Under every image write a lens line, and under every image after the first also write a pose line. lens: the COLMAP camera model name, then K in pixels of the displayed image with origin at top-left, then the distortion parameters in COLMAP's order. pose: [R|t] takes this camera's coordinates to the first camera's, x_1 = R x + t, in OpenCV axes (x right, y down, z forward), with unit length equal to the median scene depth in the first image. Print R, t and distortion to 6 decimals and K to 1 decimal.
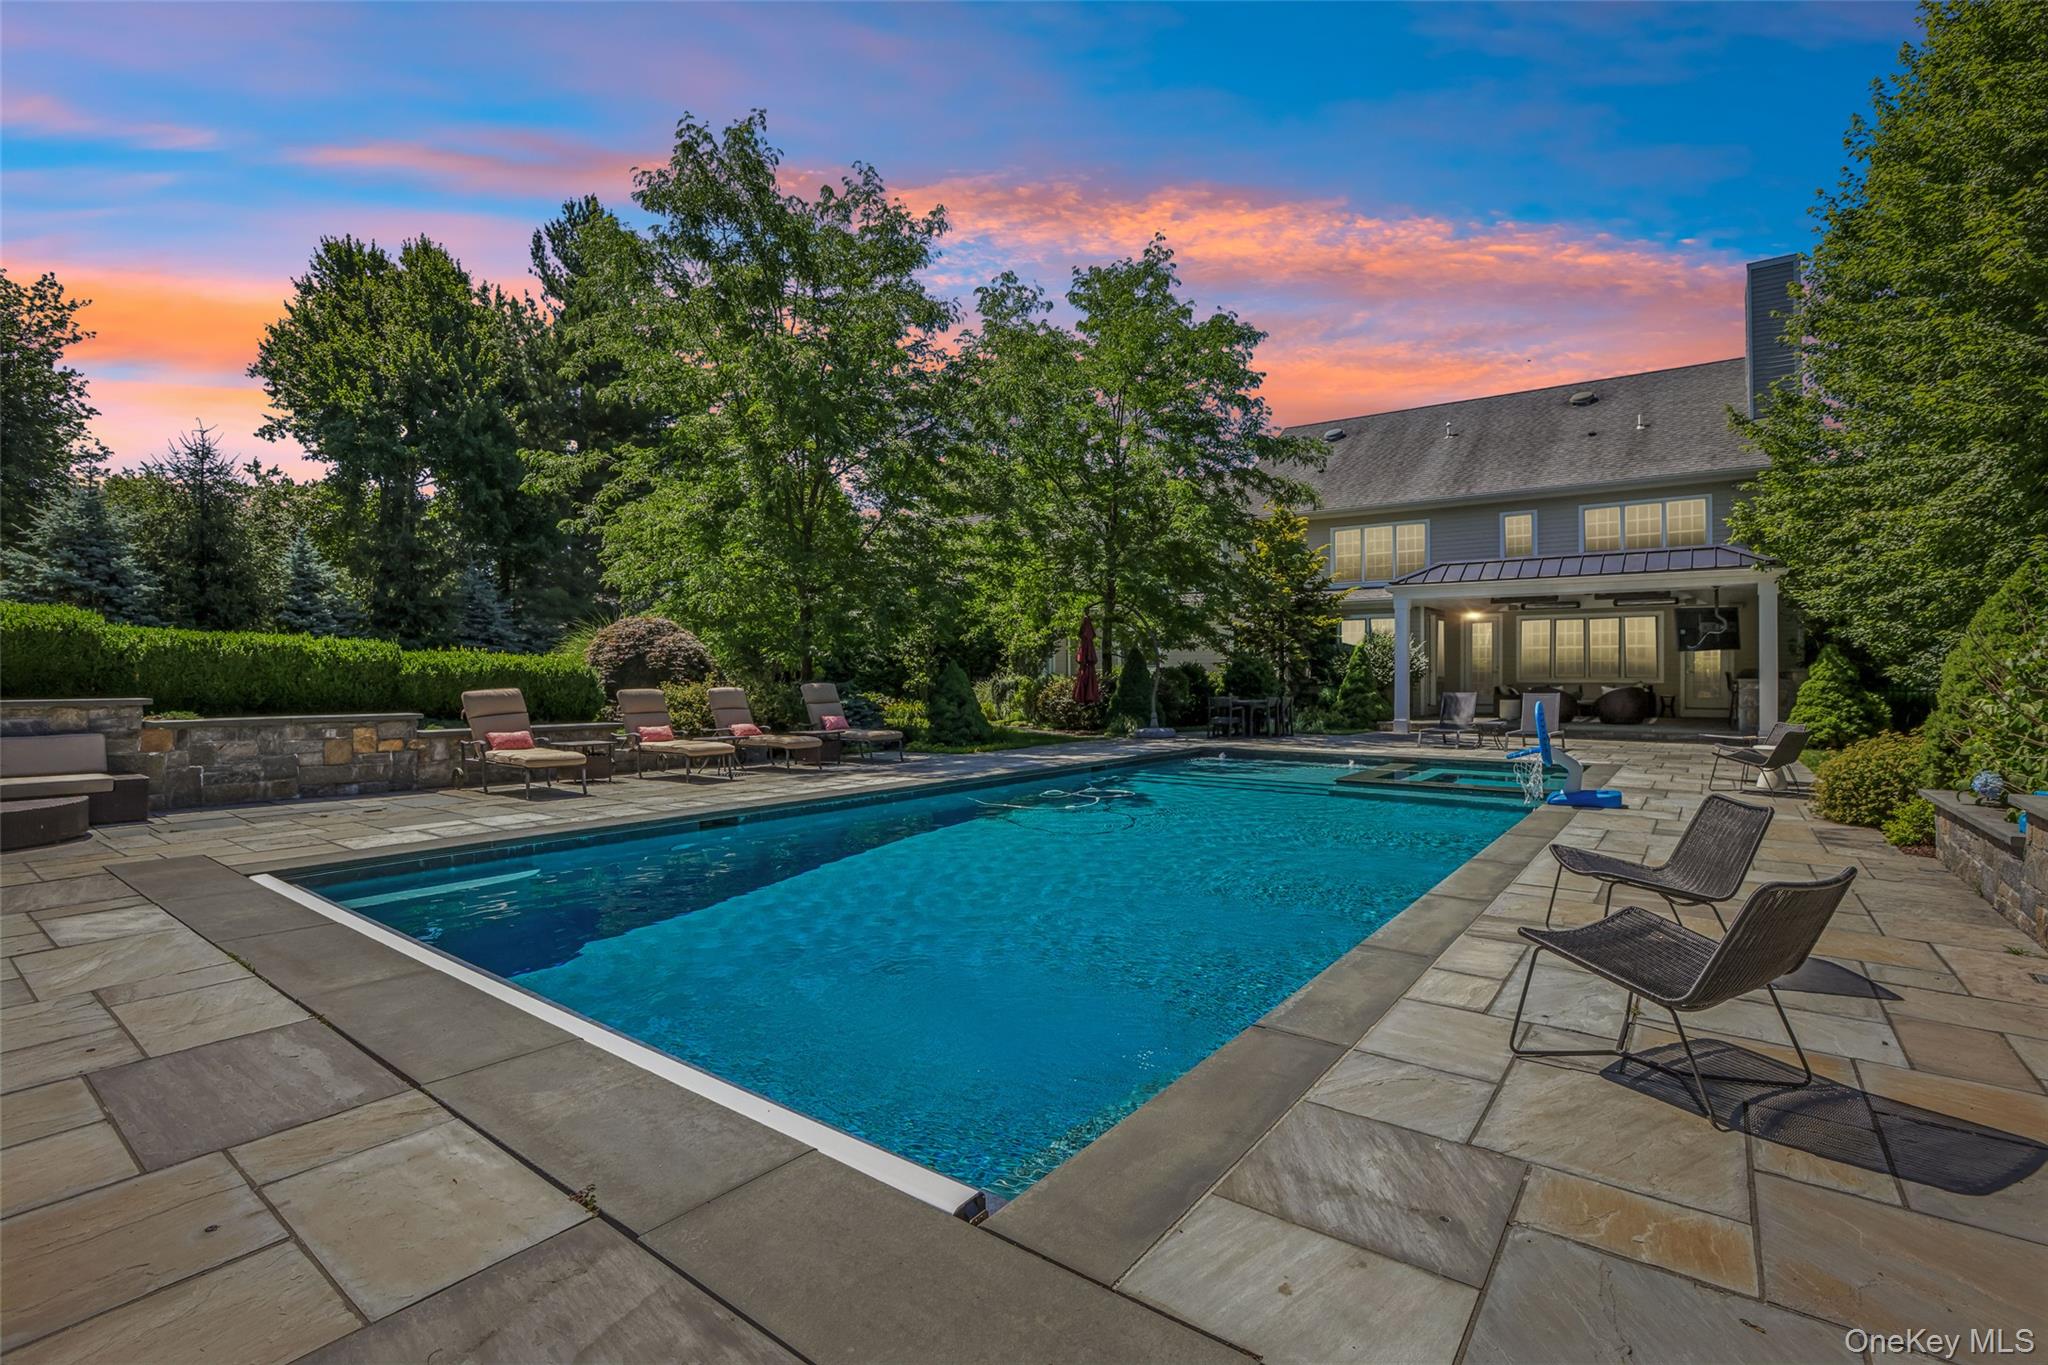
lens RADIAL K [[934.8, 0, 1024.3], [0, 934.8, 677.7], [0, 0, 1]] dist [-0.040290, 0.008318]
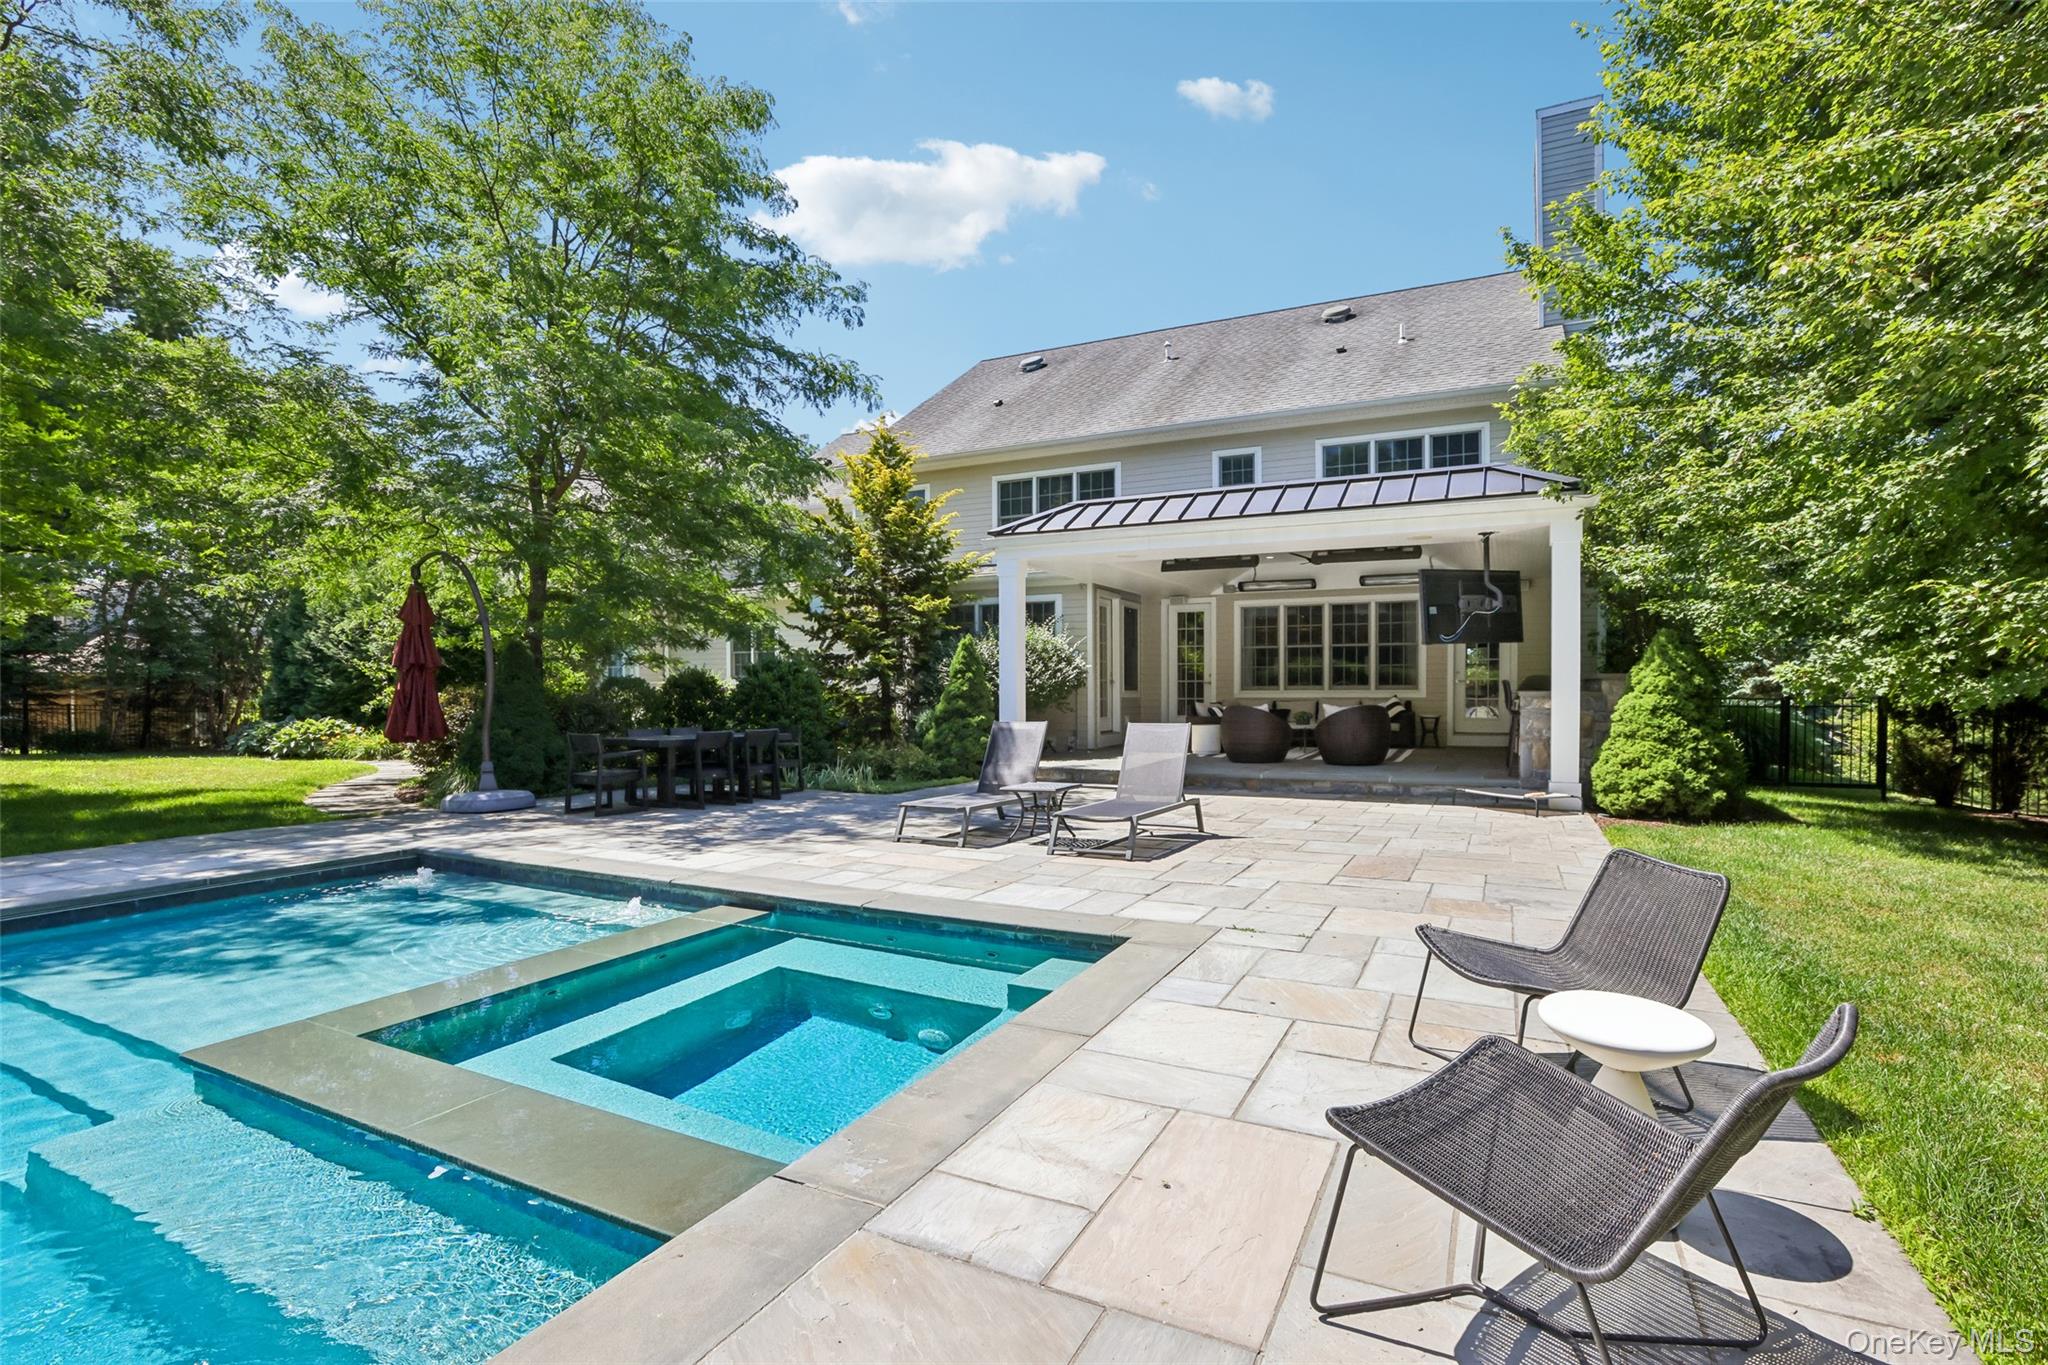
lens RADIAL K [[934.8, 0, 1064.9], [0, 934.8, 715.7], [0, 0, 1]] dist [-0.040290, 0.008318]
pose [[0.980463, -0.009980, 0.196452, 0.389098], [0.005303, 0.999690, 0.024318, 0.000959], [-0.196634, -0.022802, 0.980212, 0.487947]]
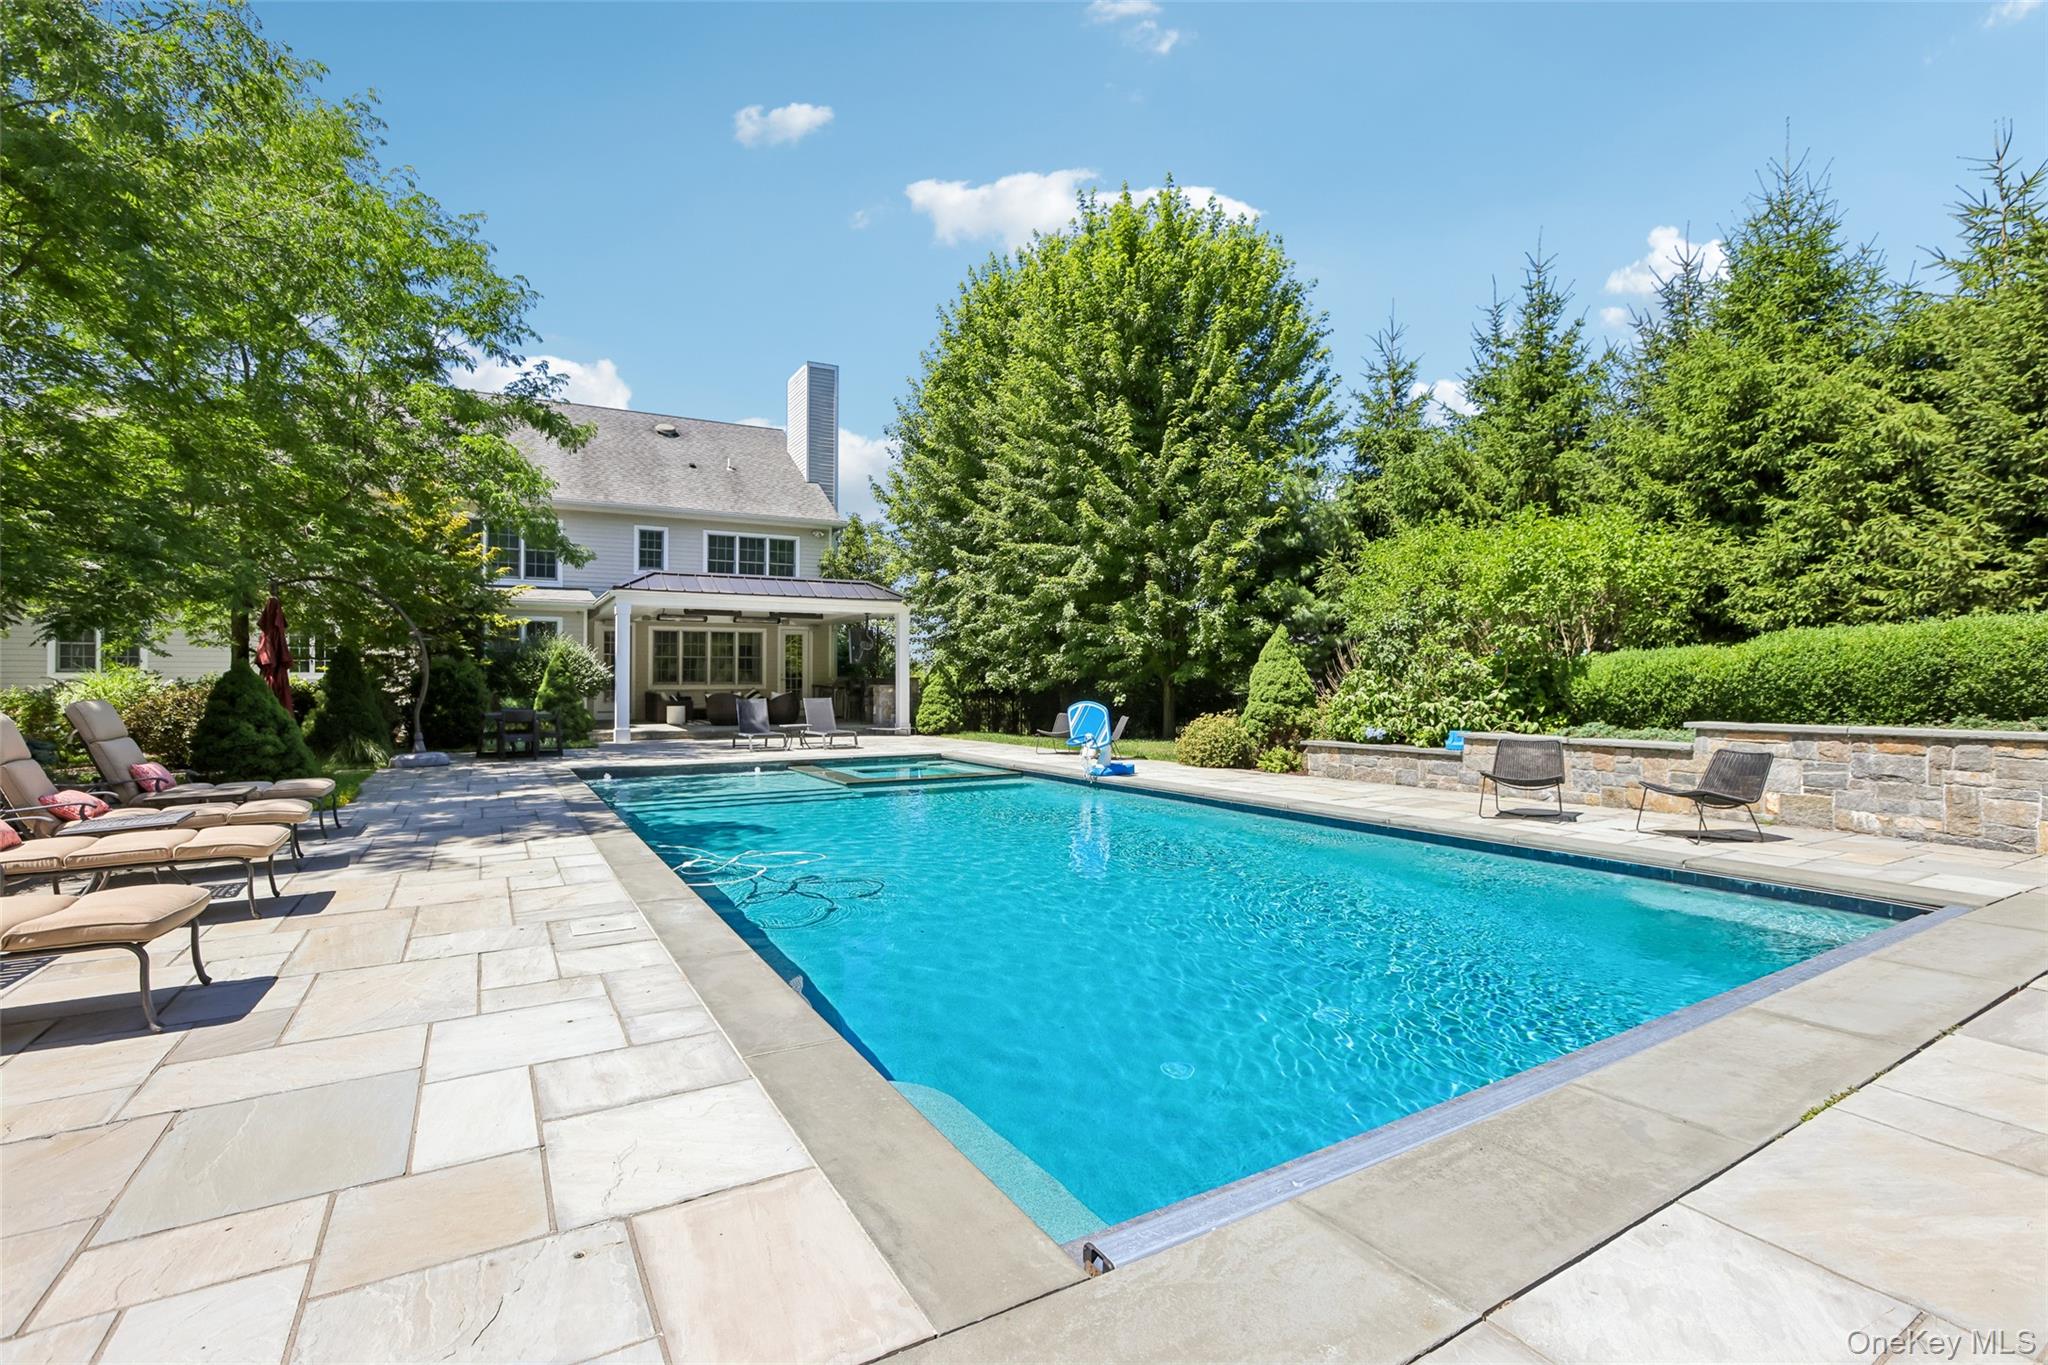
lens RADIAL K [[934.8, 0, 1022.8], [0, 934.8, 668.6], [0, 0, 1]] dist [-0.040290, 0.008318]
pose [[0.387216, 0.012650, 0.921902, -0.393098], [0.004719, 0.999866, -0.015702, -0.000178], [-0.921977, 0.010430, 0.387104, 0.294467]]
